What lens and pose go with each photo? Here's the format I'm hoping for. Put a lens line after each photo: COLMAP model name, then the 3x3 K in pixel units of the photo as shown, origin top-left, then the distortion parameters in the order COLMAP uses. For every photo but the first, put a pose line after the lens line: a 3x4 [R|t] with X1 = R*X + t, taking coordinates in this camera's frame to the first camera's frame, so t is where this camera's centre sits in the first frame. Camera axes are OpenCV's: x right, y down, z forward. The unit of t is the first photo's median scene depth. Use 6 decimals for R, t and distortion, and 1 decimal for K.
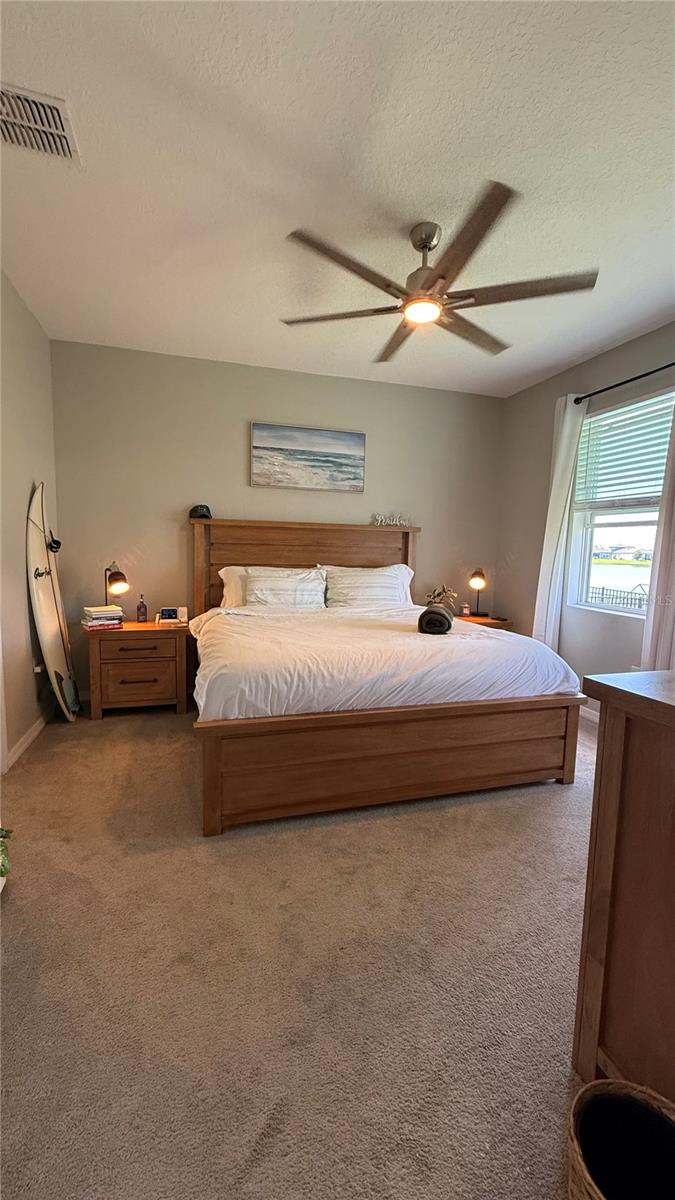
lens RADIAL K [[477.7, 0, 335.0], [0, 477.7, 602.1], [0, 0, 1]] dist [-0.001158, 0.000099]
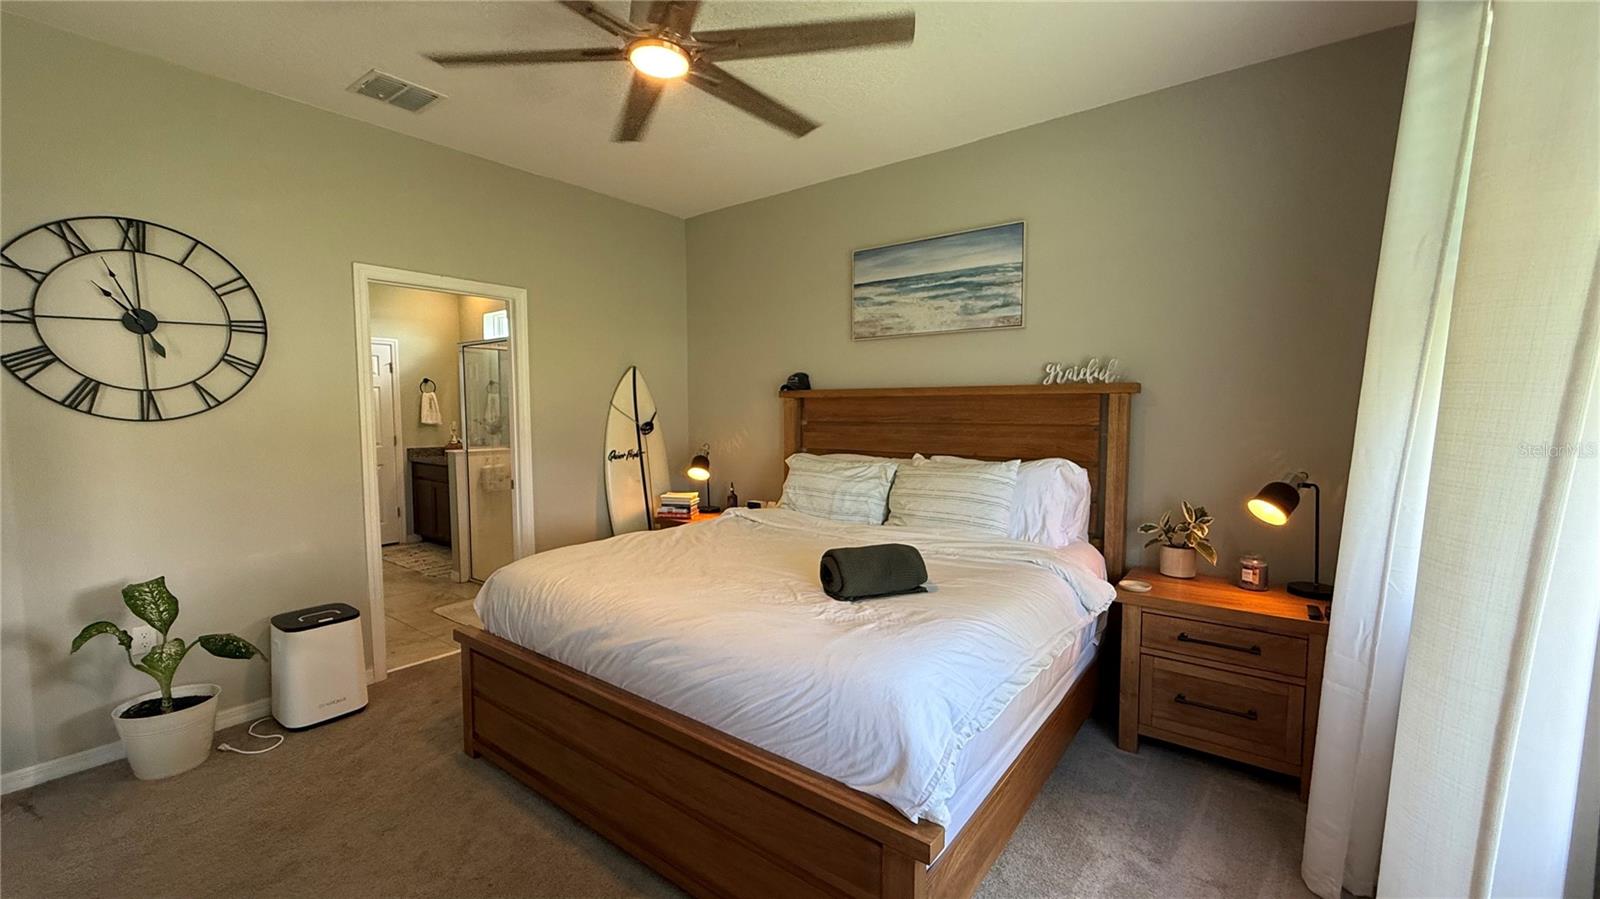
lens RADIAL K [[636.9, 0, 795.4], [0, 636.9, 456.0], [0, 0, 1]] dist [-0.001158, 0.000099]
pose [[0.583247, 0.035311, -0.811527, 0.649336], [-0.074409, 0.997177, -0.010088, -0.067204], [0.808879, 0.066269, 0.584228, 0.463043]]
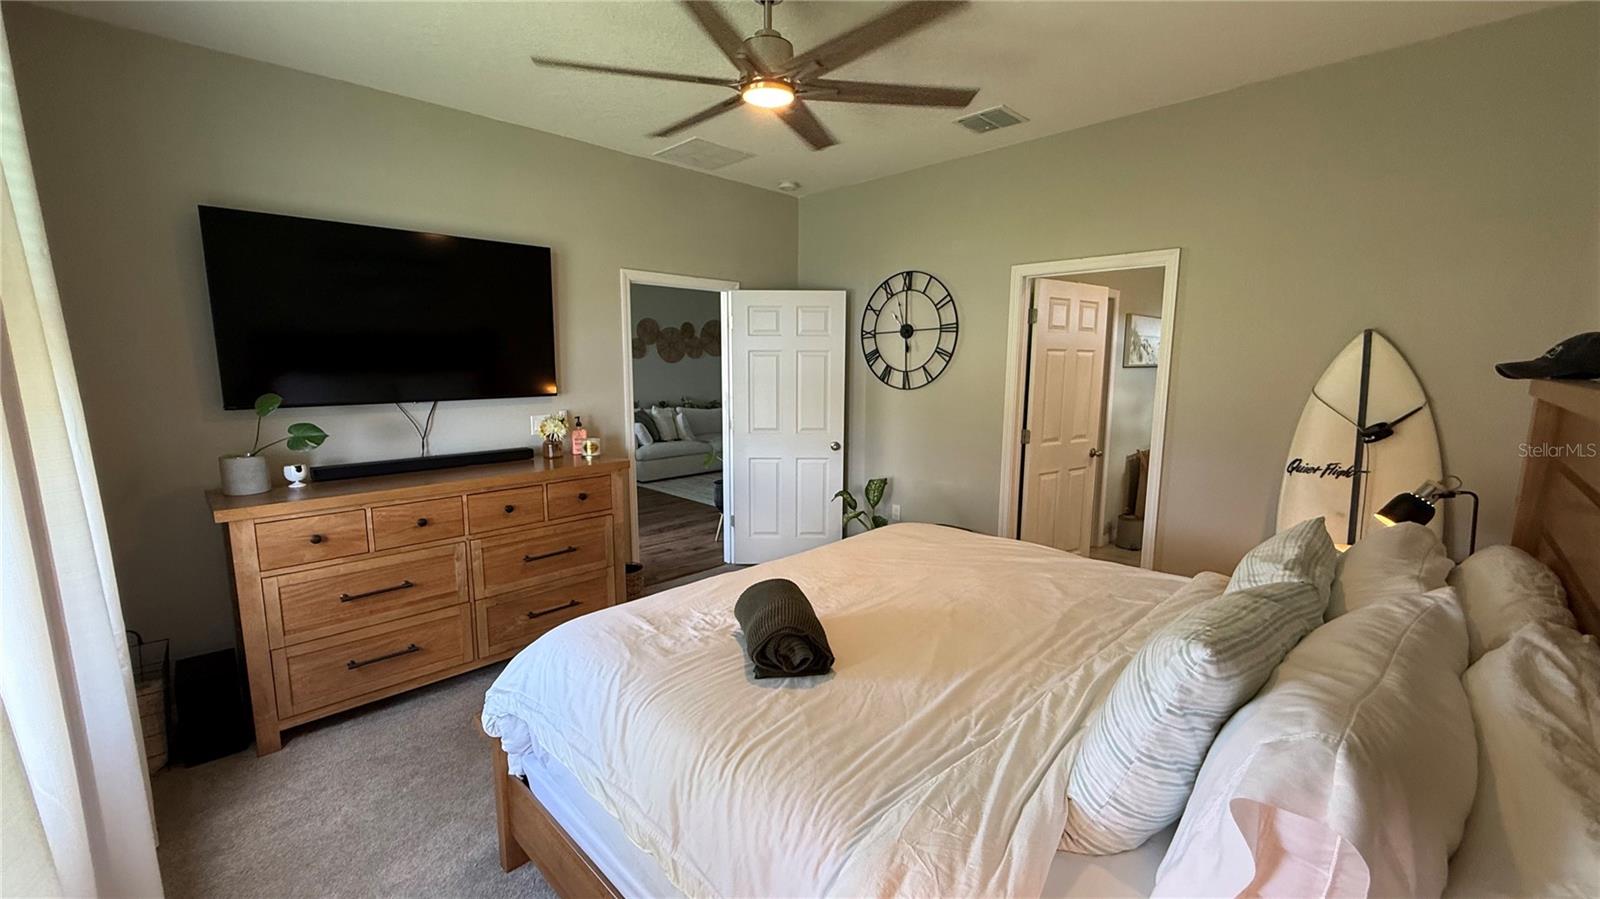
lens RADIAL K [[636.9, 0, 802.0], [0, 636.9, 450.8], [0, 0, 1]] dist [-0.001158, 0.000099]
pose [[-0.877712, 0.037171, -0.477745, 0.402604], [-0.080746, 0.971258, 0.223916, -0.208087], [0.472337, 0.235109, -0.849483, 1.296083]]
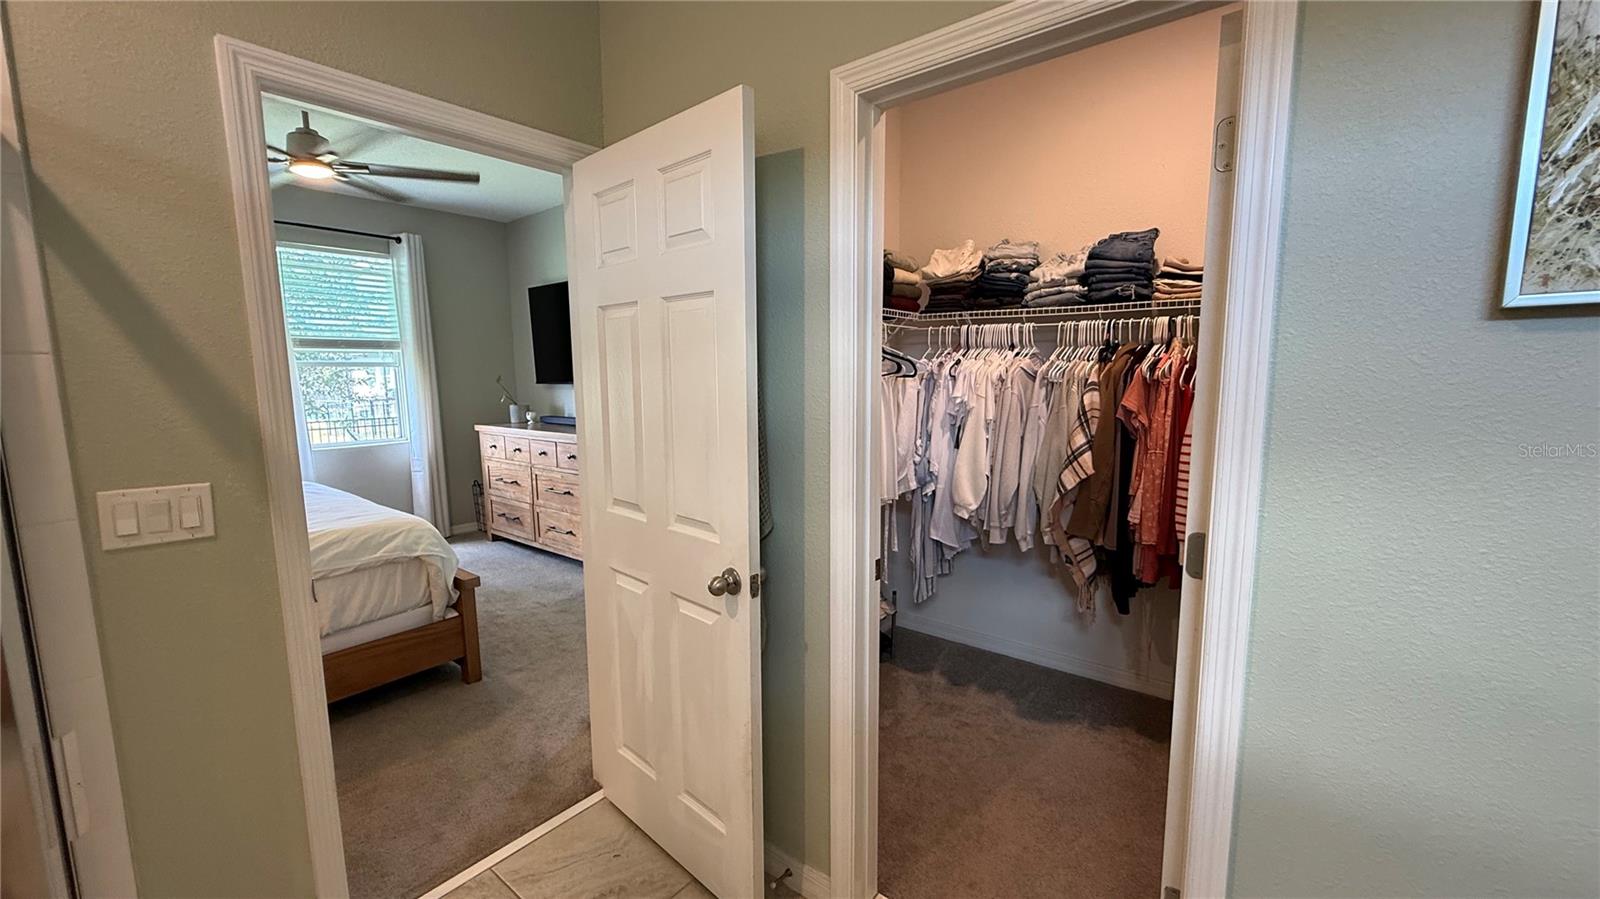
lens RADIAL K [[636.9, 0, 802.1], [0, 636.9, 448.1], [0, 0, 1]] dist [-0.001158, 0.000099]
pose [[-0.573304, -0.125196, 0.809721, -1.082834], [0.084911, 0.973858, 0.210693, -0.149375], [-0.814931, 0.189545, -0.547686, 0.662123]]
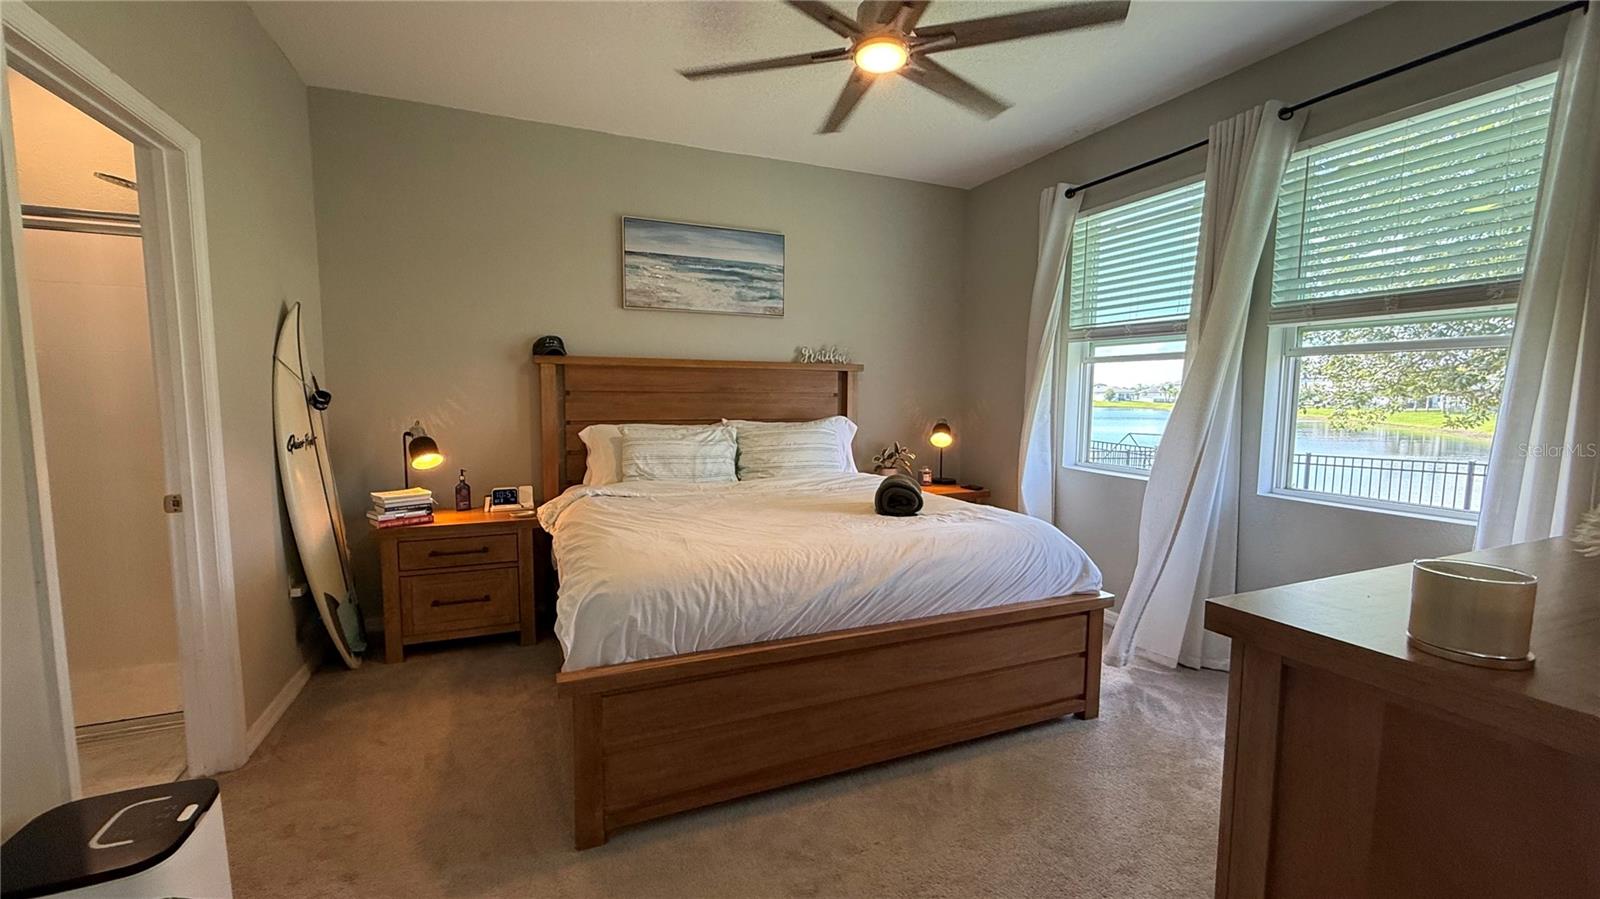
lens RADIAL K [[636.9, 0, 798.0], [0, 636.9, 456.1], [0, 0, 1]] dist [-0.001158, 0.000099]
pose [[0.993888, -0.026948, 0.107056, -0.034391], [0.028180, 0.999553, -0.010009, -0.013957], [-0.106738, 0.012965, 0.994203, 0.066055]]
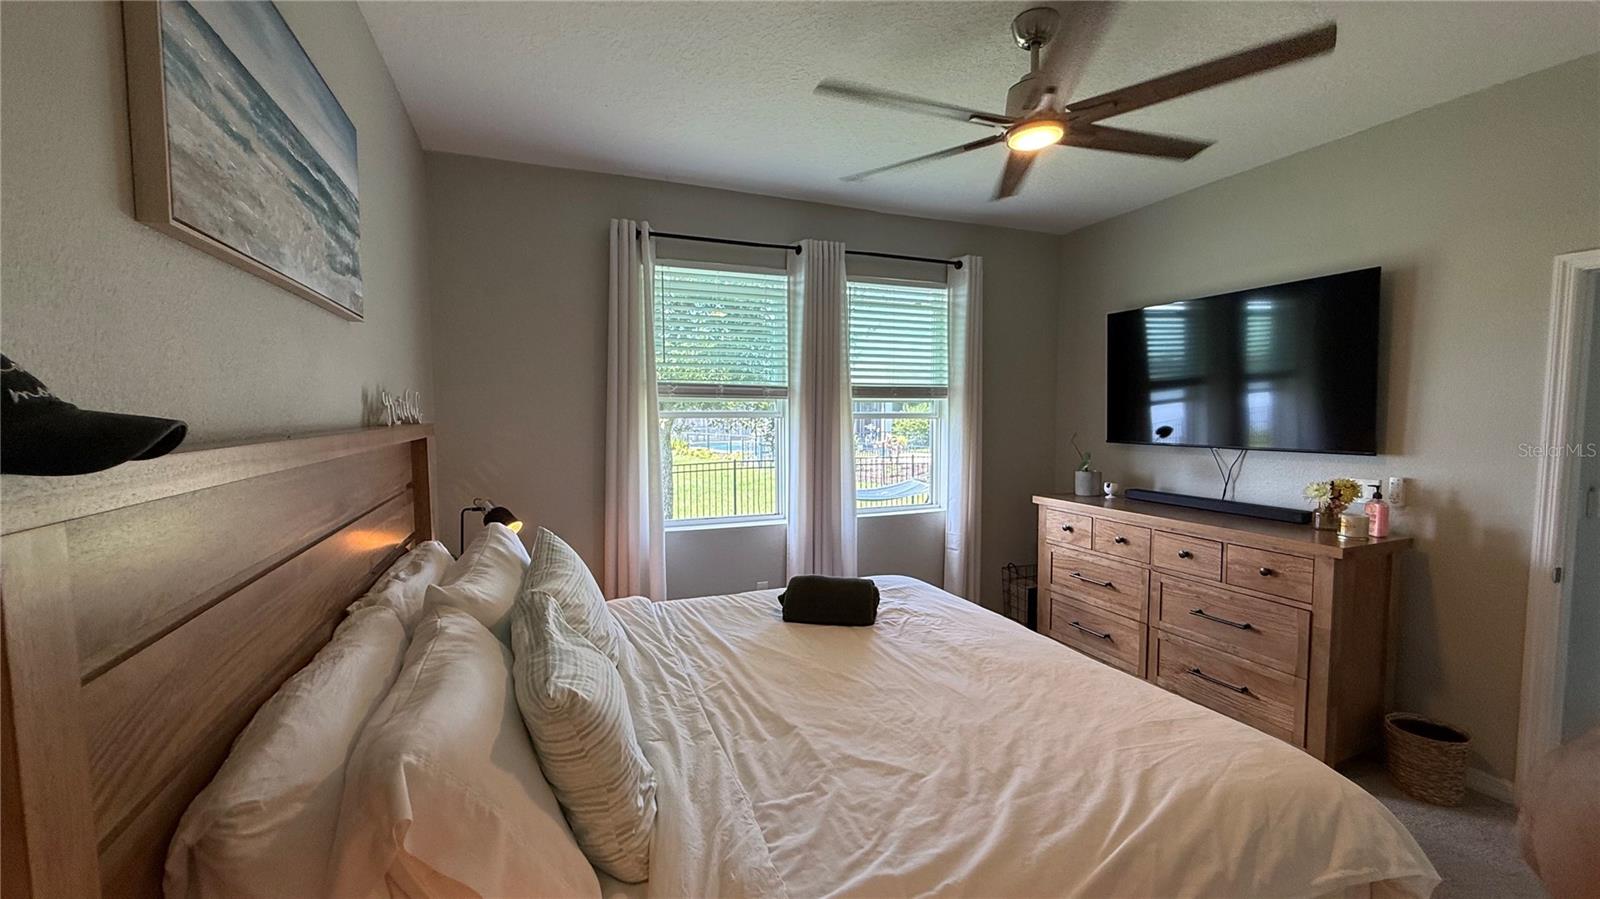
lens RADIAL K [[636.9, 0, 793.5], [0, 636.9, 449.5], [0, 0, 1]] dist [-0.001158, 0.000099]
pose [[-0.093553, -0.090317, 0.991509, -0.486662], [0.112637, 0.988523, 0.100673, -0.199065], [-0.989222, 0.121098, -0.082306, 0.975994]]
